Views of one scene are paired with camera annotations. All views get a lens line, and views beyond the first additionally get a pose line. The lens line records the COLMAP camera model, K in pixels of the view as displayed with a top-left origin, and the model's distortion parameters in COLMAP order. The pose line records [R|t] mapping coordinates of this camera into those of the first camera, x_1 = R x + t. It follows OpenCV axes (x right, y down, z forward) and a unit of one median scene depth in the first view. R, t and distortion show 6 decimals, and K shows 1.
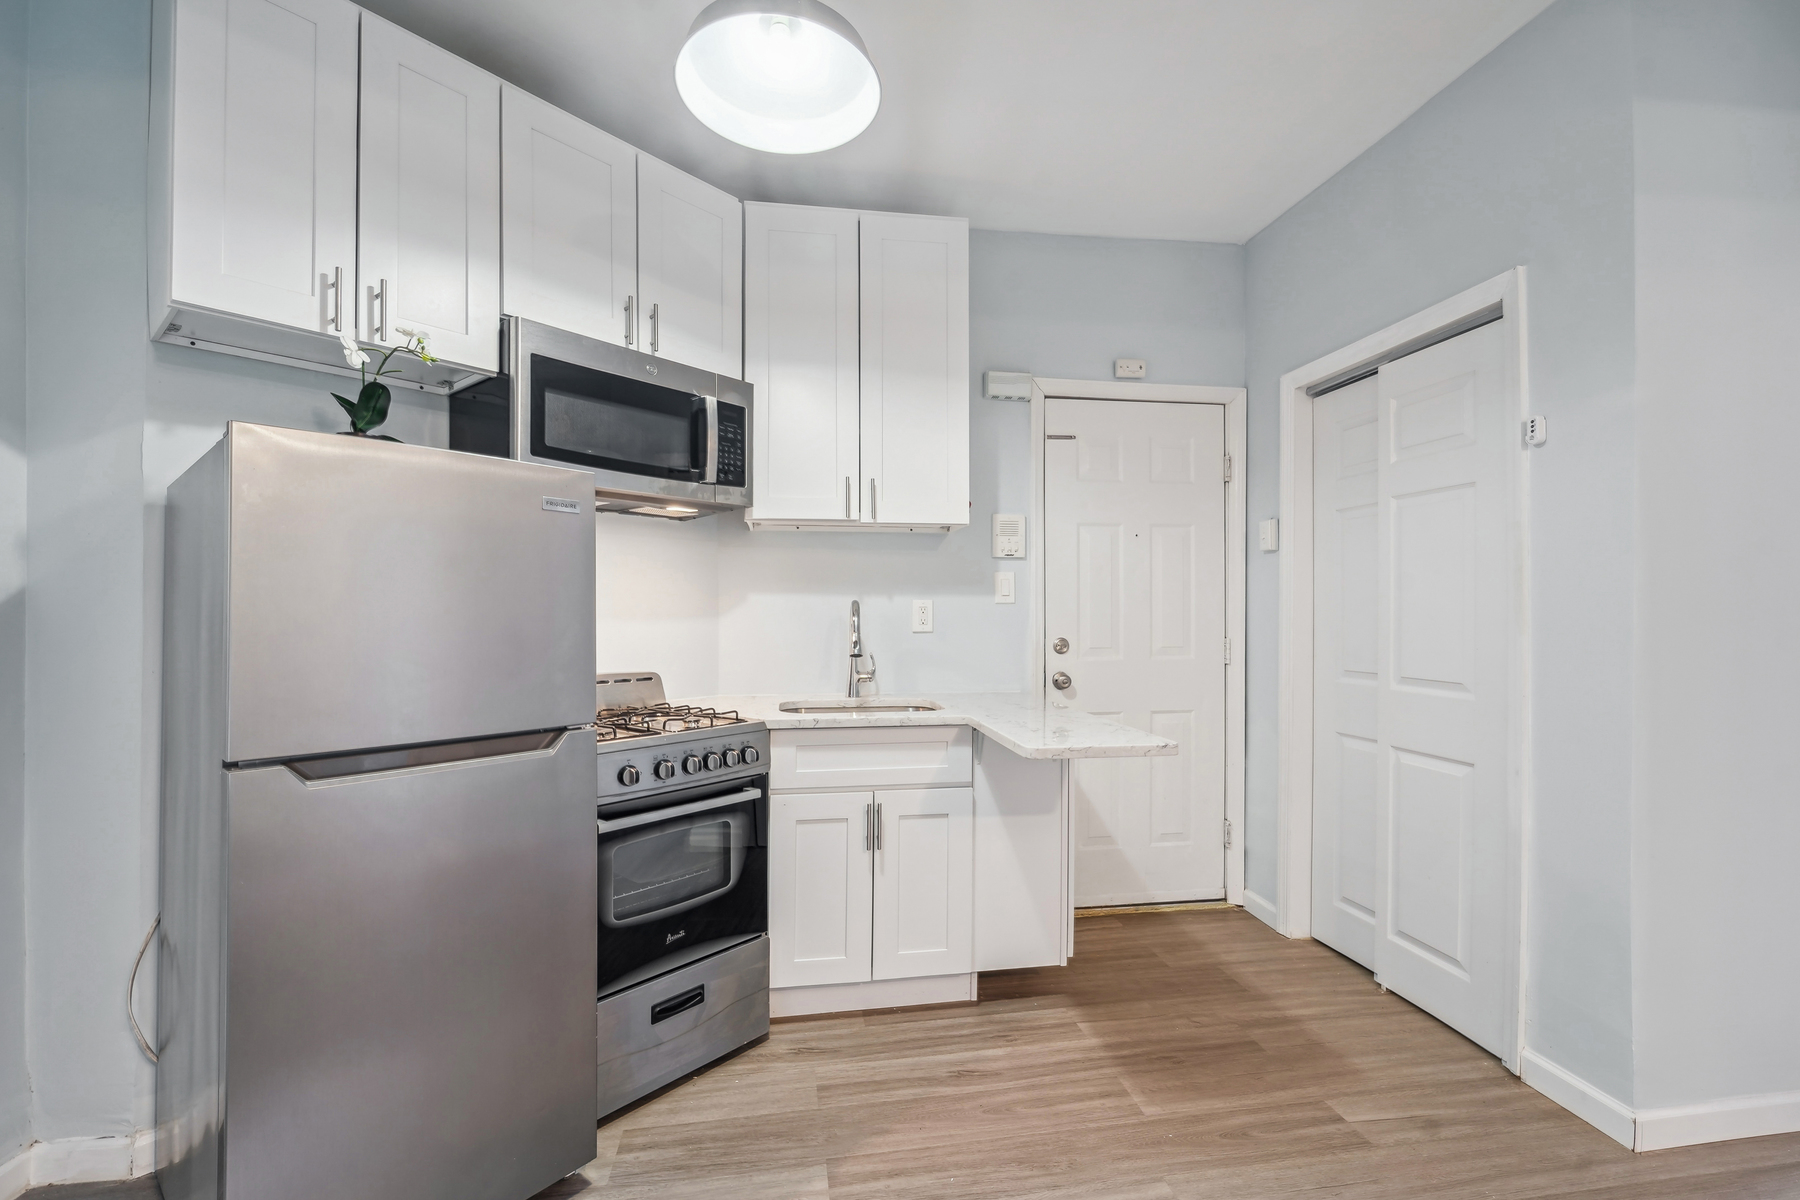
lens RADIAL K [[783.0, 0, 903.1], [0, 783.0, 614.2], [0, 0, 1]] dist [0.002956, 0.000668]
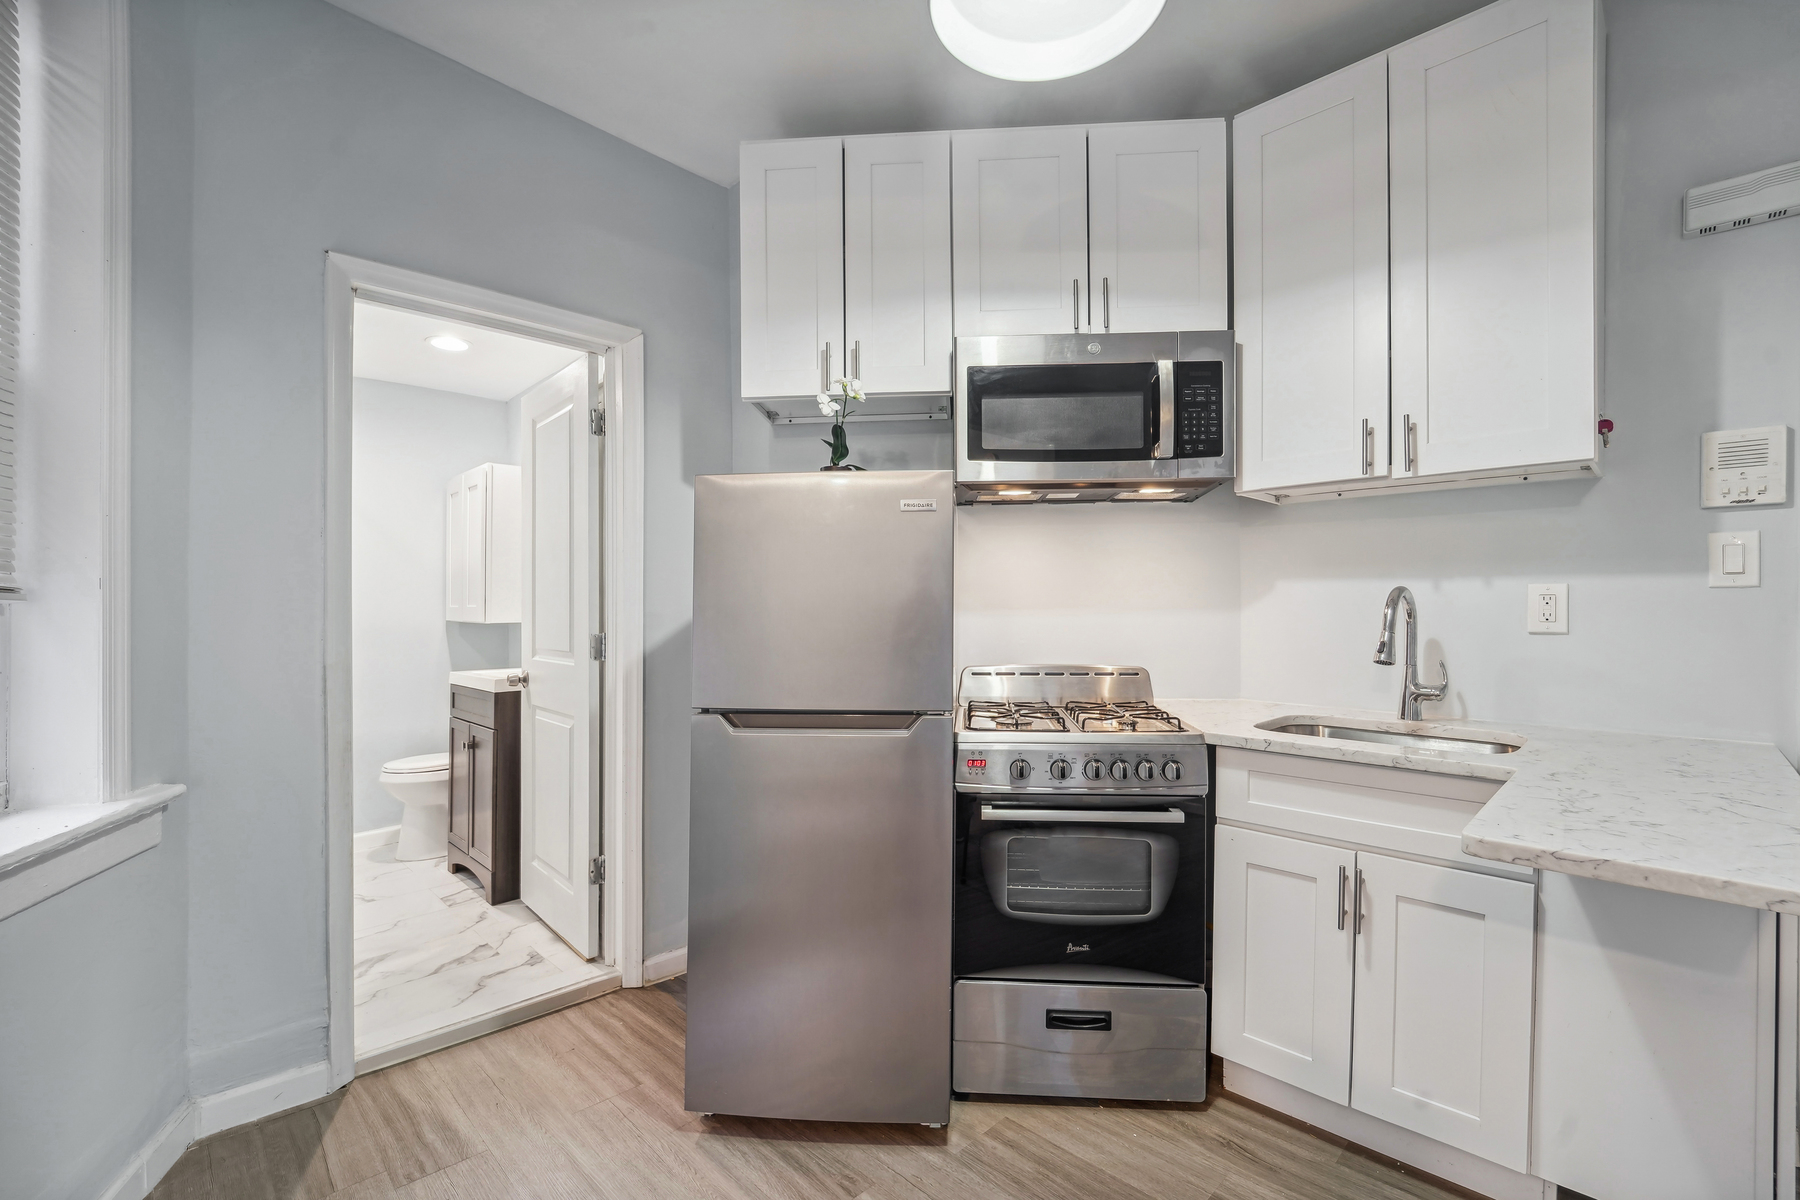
lens RADIAL K [[769.0, 0, 890.9], [0, 769.0, 611.1], [0, 0, 1]] dist [-0.014781, -0.000417]
pose [[0.596368, 0.006384, -0.802685, 0.269749], [0.001529, 0.999958, 0.009089, -0.002739], [0.802709, -0.006648, 0.596333, 0.235114]]
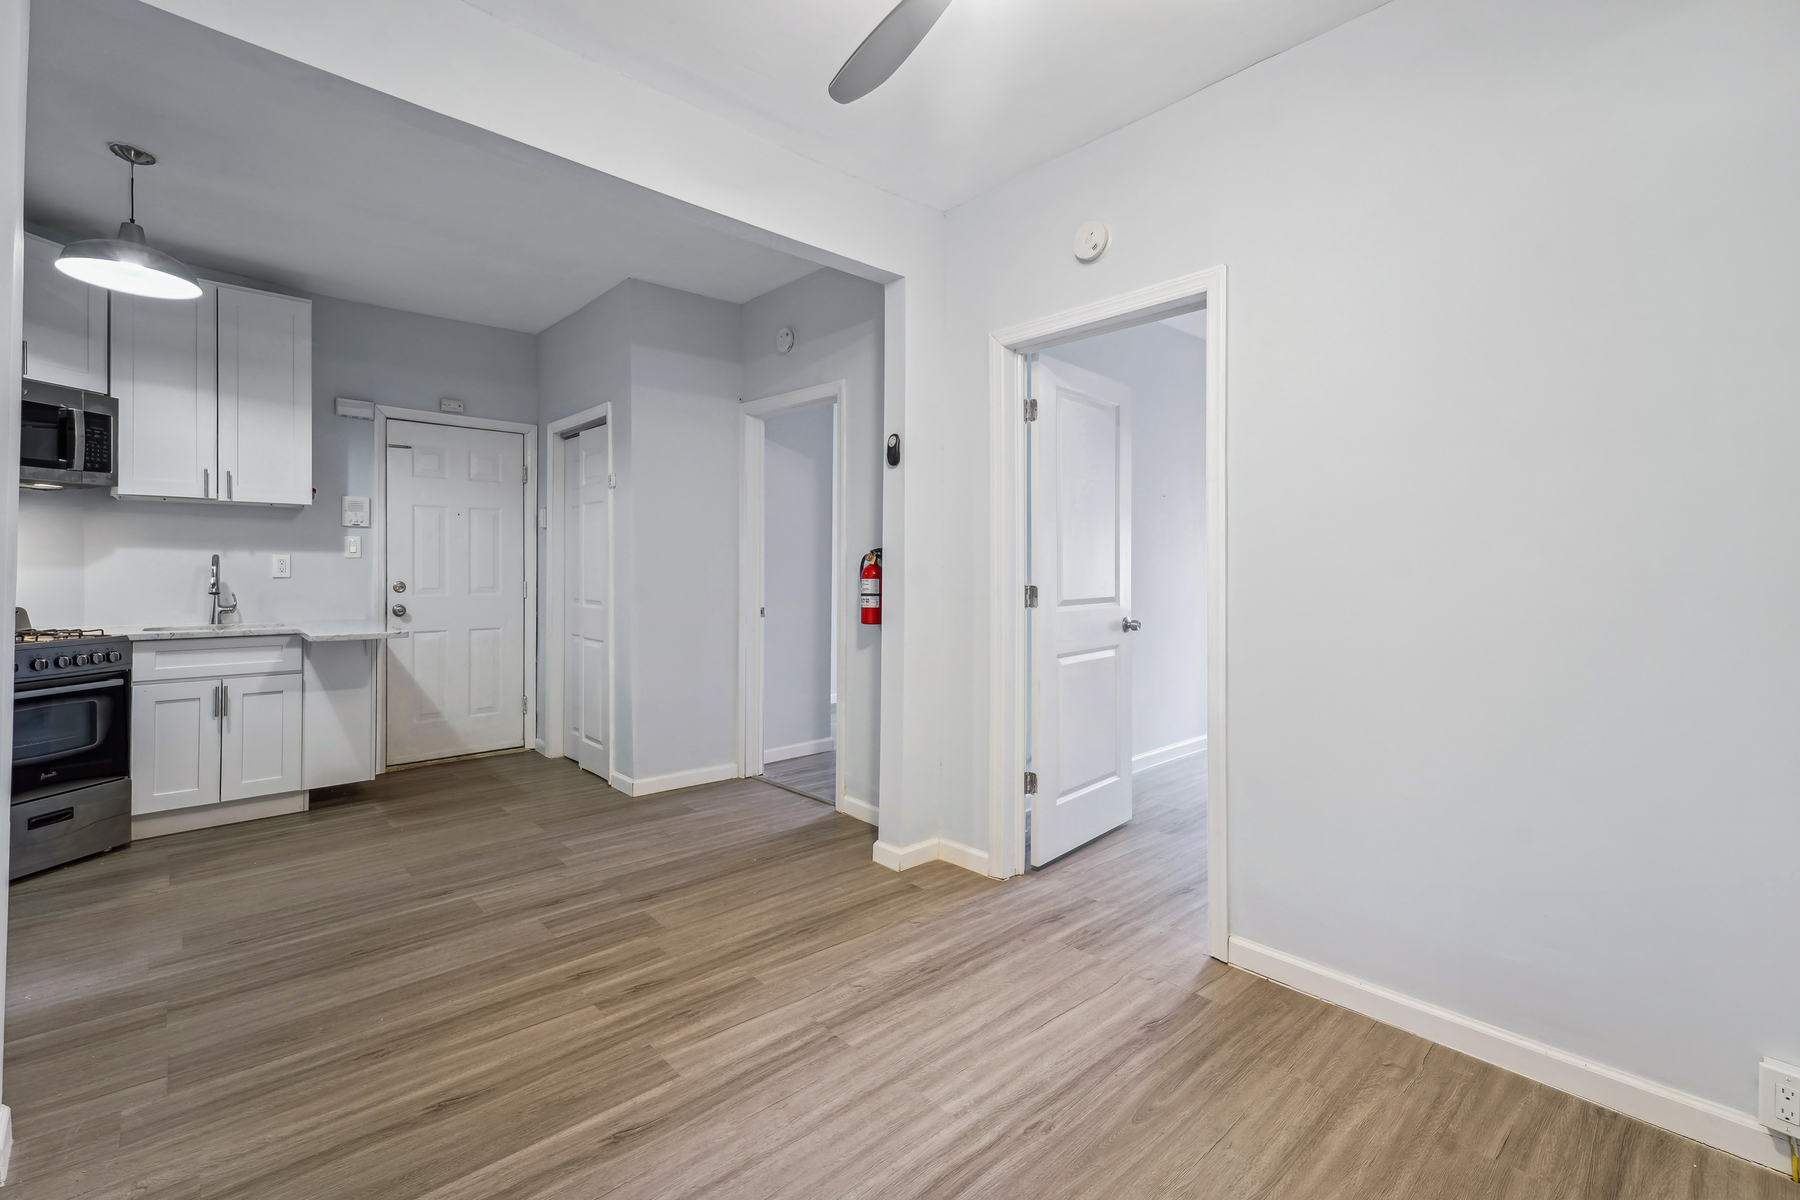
lens RADIAL K [[785.3, 0, 874.2], [0, 785.3, 568.4], [0, 0, 1]] dist [-0.002619, -0.000773]
pose [[0.841194, 0.003050, 0.540726, 0.207184], [-0.004277, 0.999990, 0.001012, 0.000360], [-0.540717, -0.003164, 0.841198, -0.988779]]
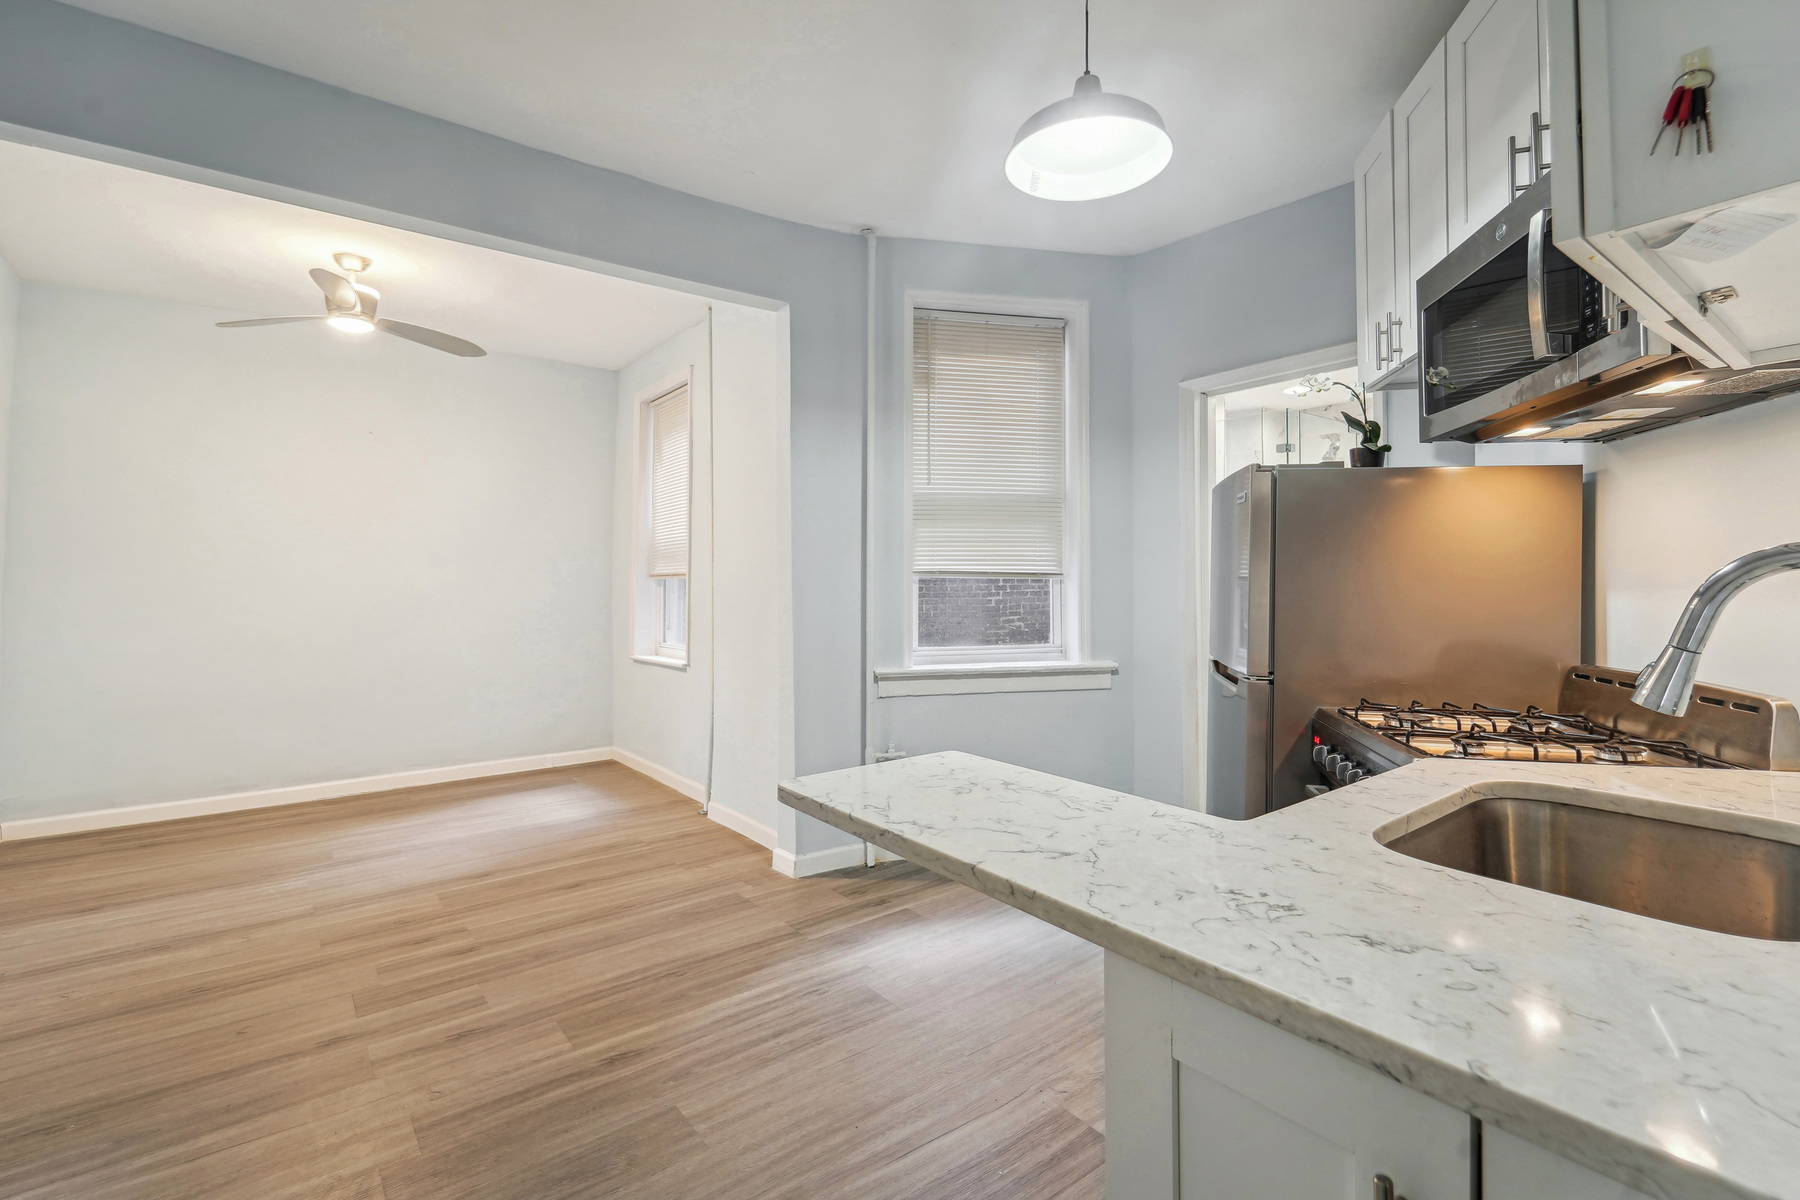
lens RADIAL K [[821.0, 0, 921.4], [0, 821.0, 564.1], [0, 0, 1]] dist [0.037522, -0.015915]
pose [[-0.859067, -0.007130, -0.511814, 0.479438], [0.004316, 0.999767, -0.021173, -0.006104], [0.511846, -0.020398, -0.858835, 1.315899]]
